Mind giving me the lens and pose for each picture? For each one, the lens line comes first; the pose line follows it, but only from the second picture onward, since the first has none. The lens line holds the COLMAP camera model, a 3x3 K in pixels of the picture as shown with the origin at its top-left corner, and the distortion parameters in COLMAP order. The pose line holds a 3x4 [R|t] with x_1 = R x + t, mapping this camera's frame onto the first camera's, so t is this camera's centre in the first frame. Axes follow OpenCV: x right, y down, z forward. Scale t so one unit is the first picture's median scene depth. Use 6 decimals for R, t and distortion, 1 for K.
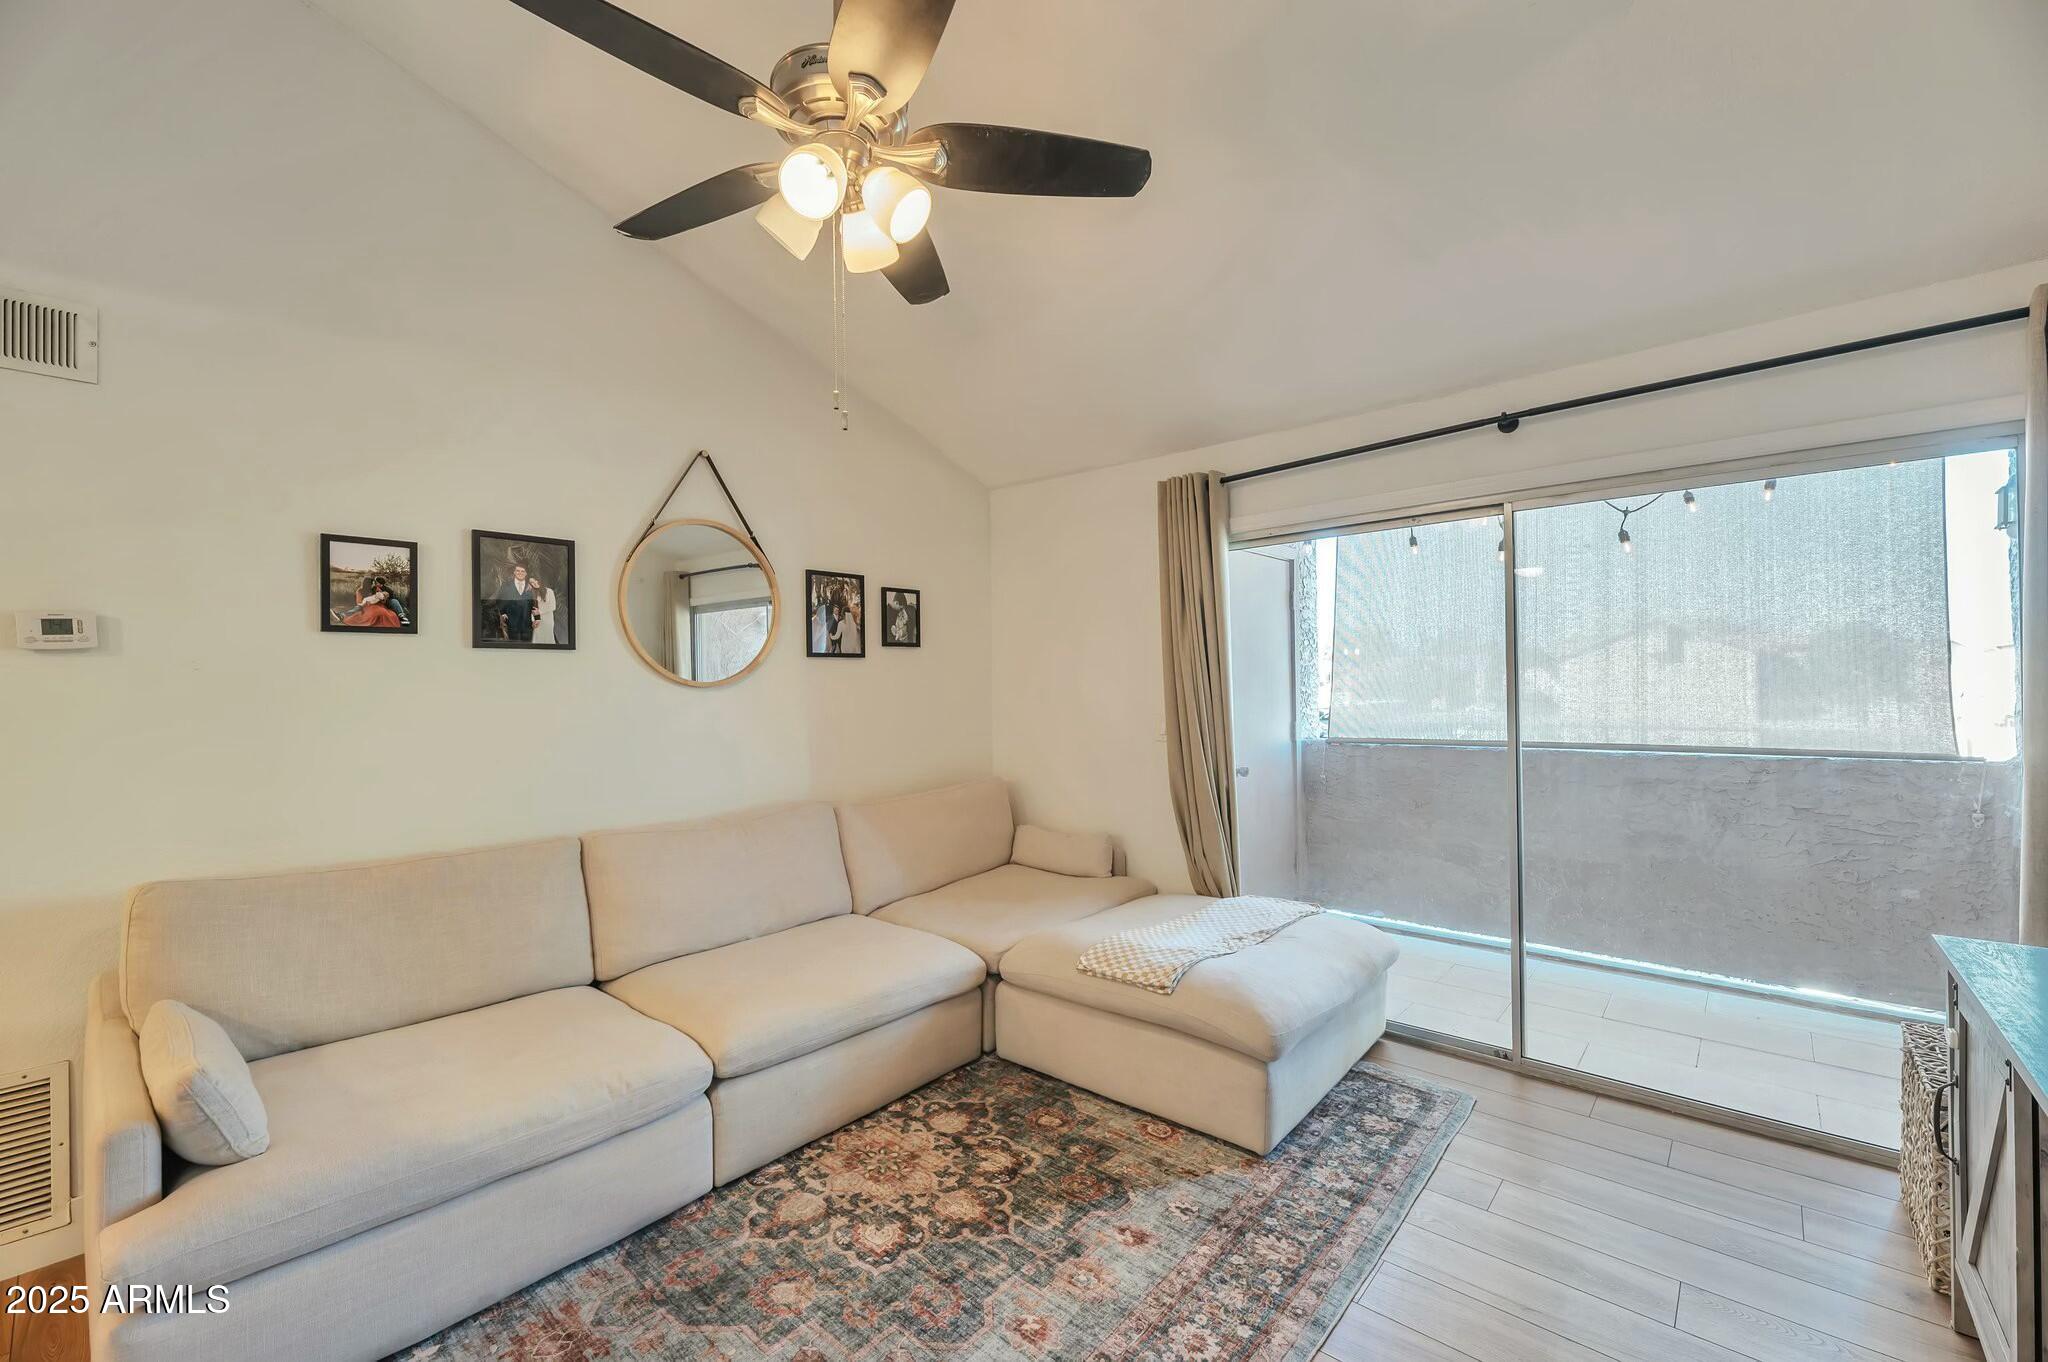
lens RADIAL K [[831.9, 0, 1012.5], [0, 831.9, 683.8], [0, 0, 1]] dist [0.003912, -0.004562]
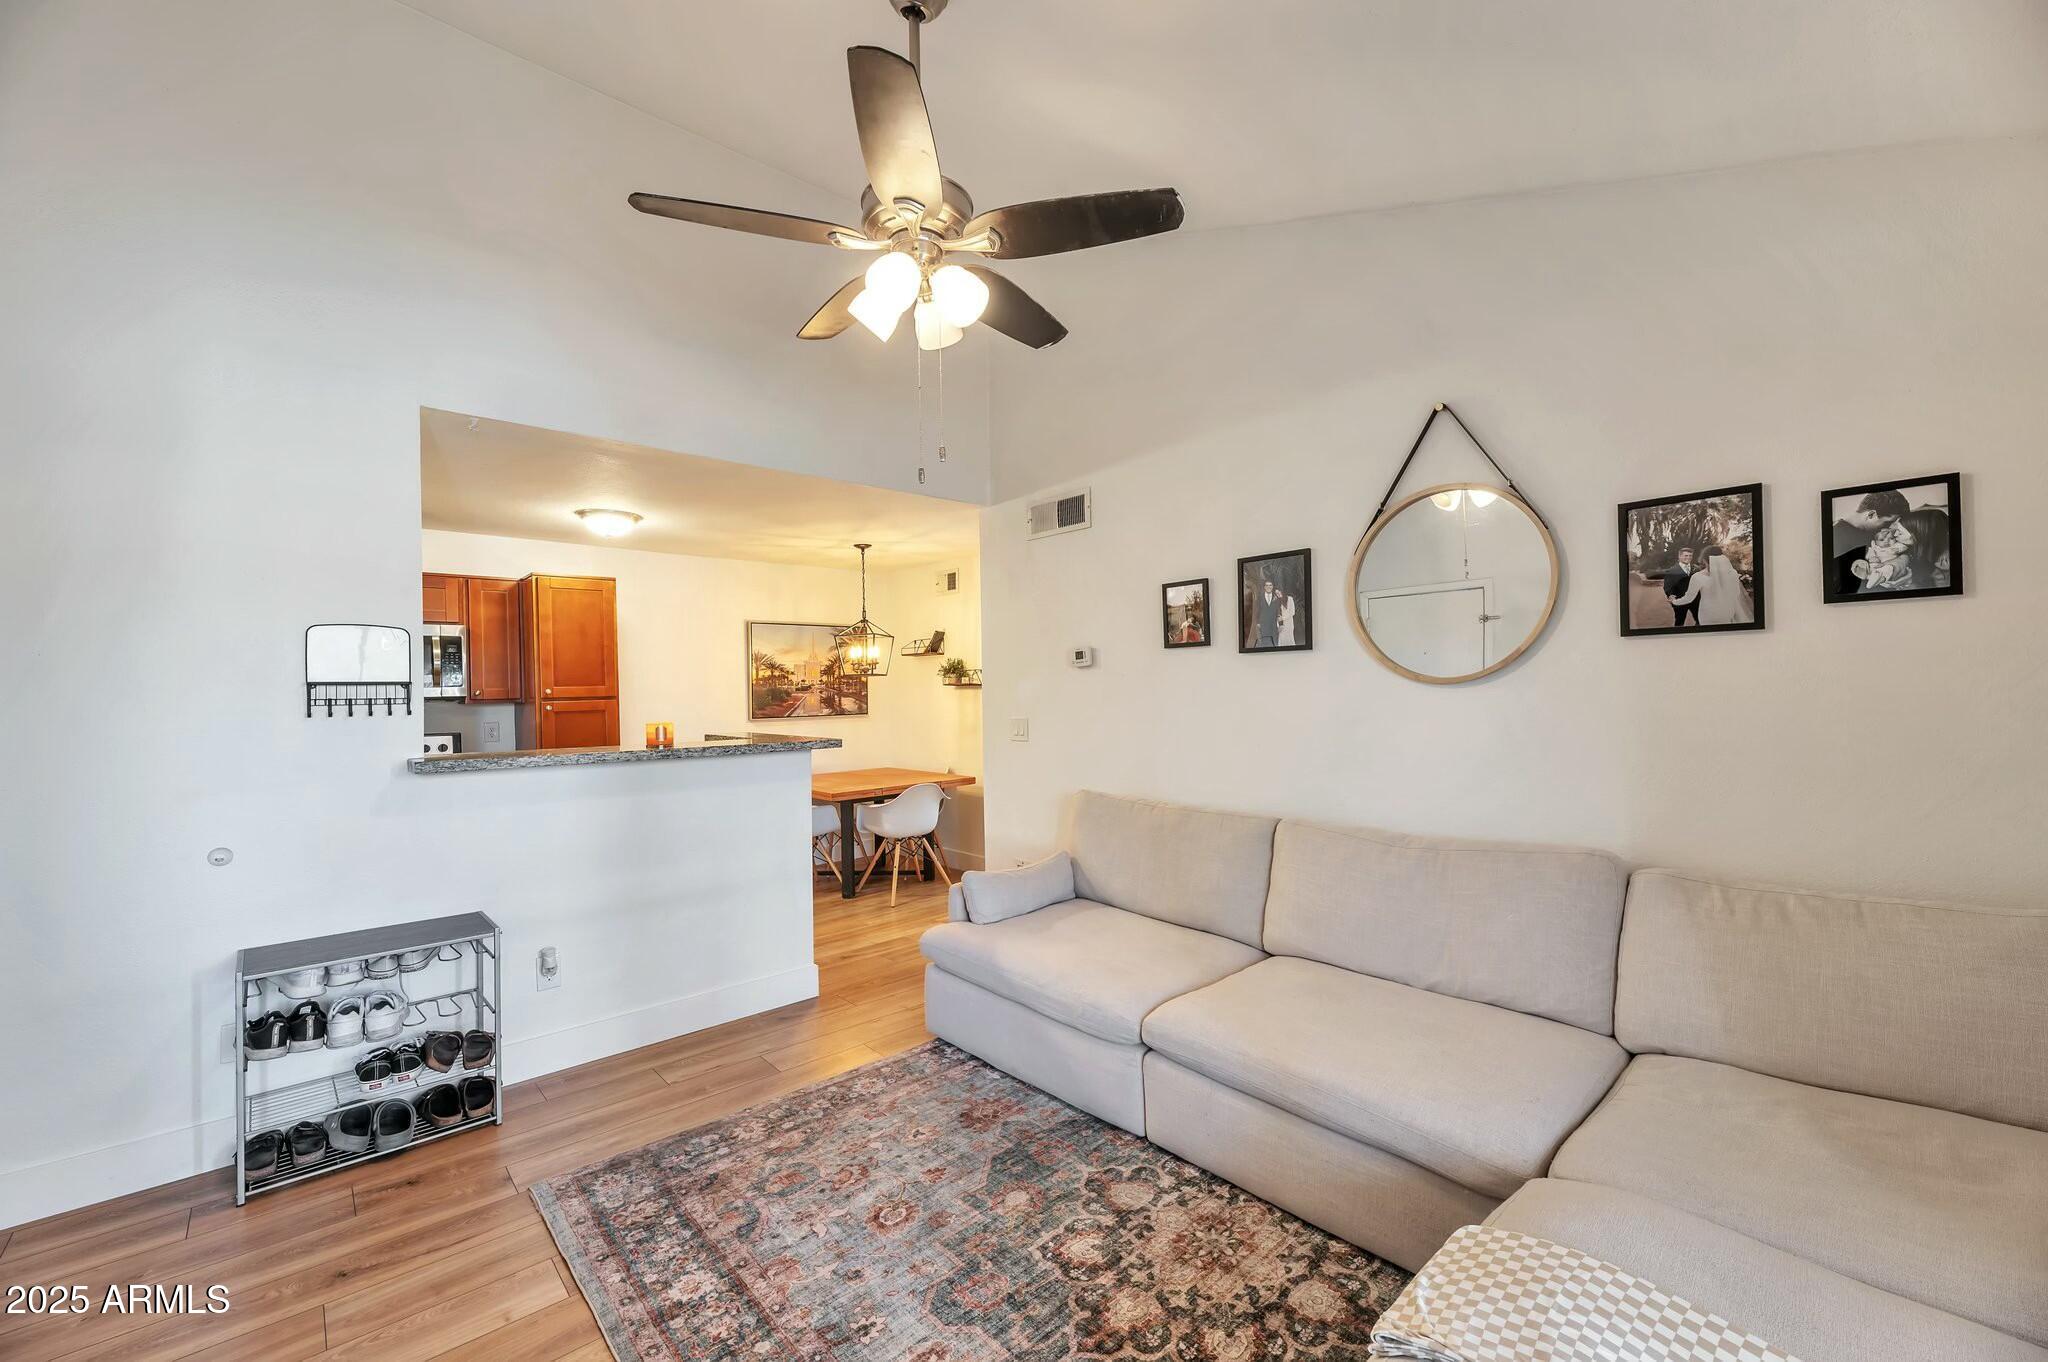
lens RADIAL K [[831.9, 0, 1028.1], [0, 831.9, 688.5], [0, 0, 1]] dist [0.003912, -0.004562]
pose [[-0.113861, 0.016203, -0.993365, 0.609940], [0.022124, 0.999660, 0.013770, -0.013663], [0.993250, -0.020409, -0.114181, 0.787329]]
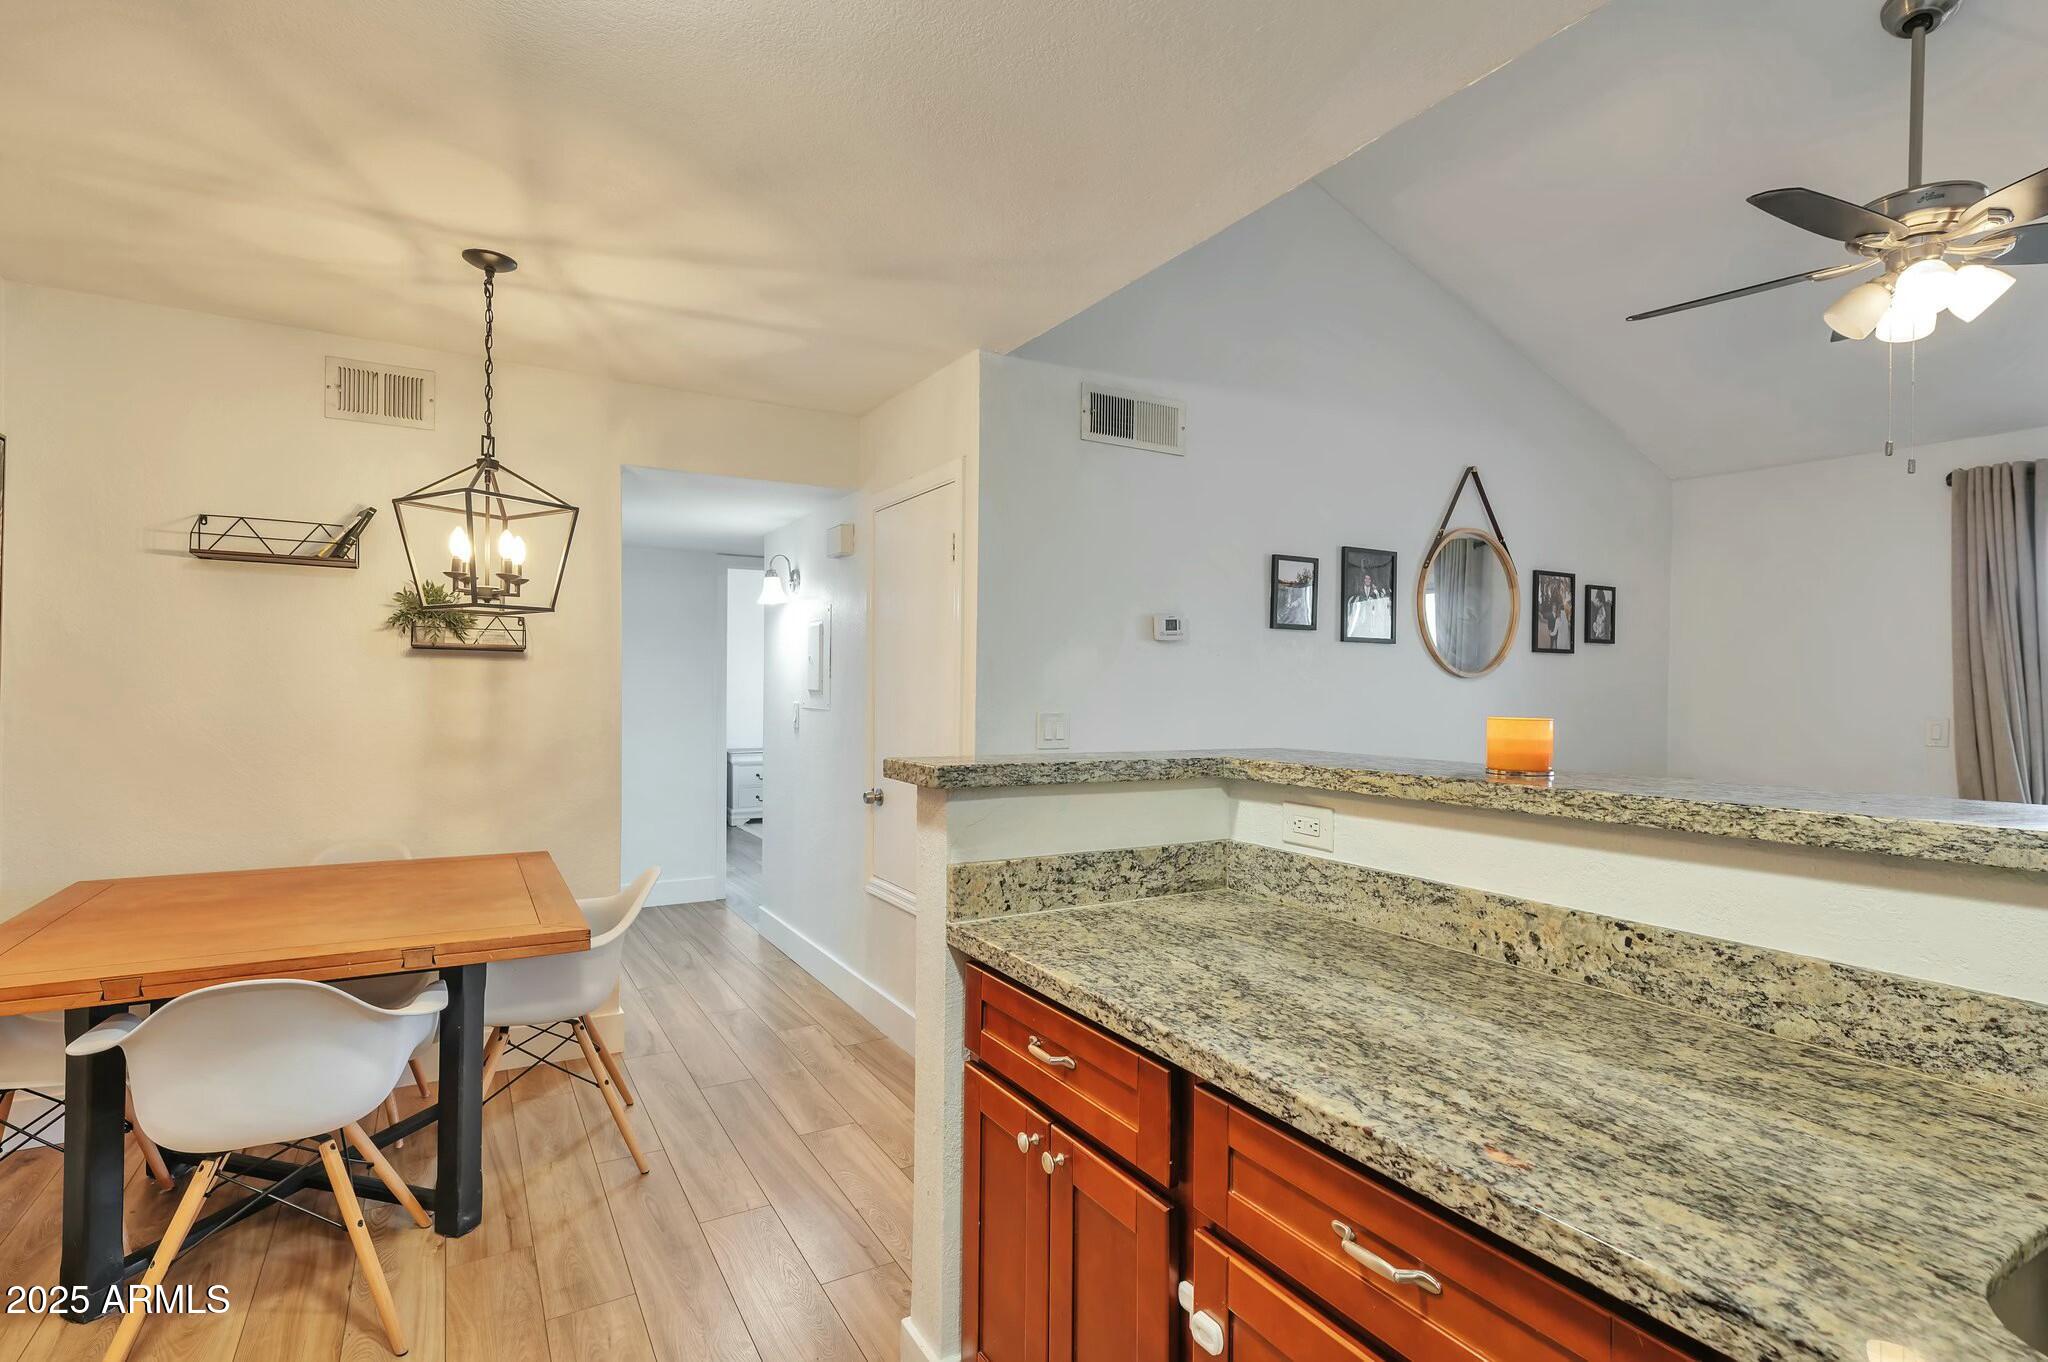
lens RADIAL K [[996.5, 0, 1016.4], [0, 996.5, 678.9], [0, 0, 1]] dist [0.014710, -0.002207]
pose [[0.948487, 0.022897, -0.315989, -0.607935], [-0.024958, 0.999685, -0.002476, 0.027035], [0.315833, 0.010235, 0.948760, -0.538232]]
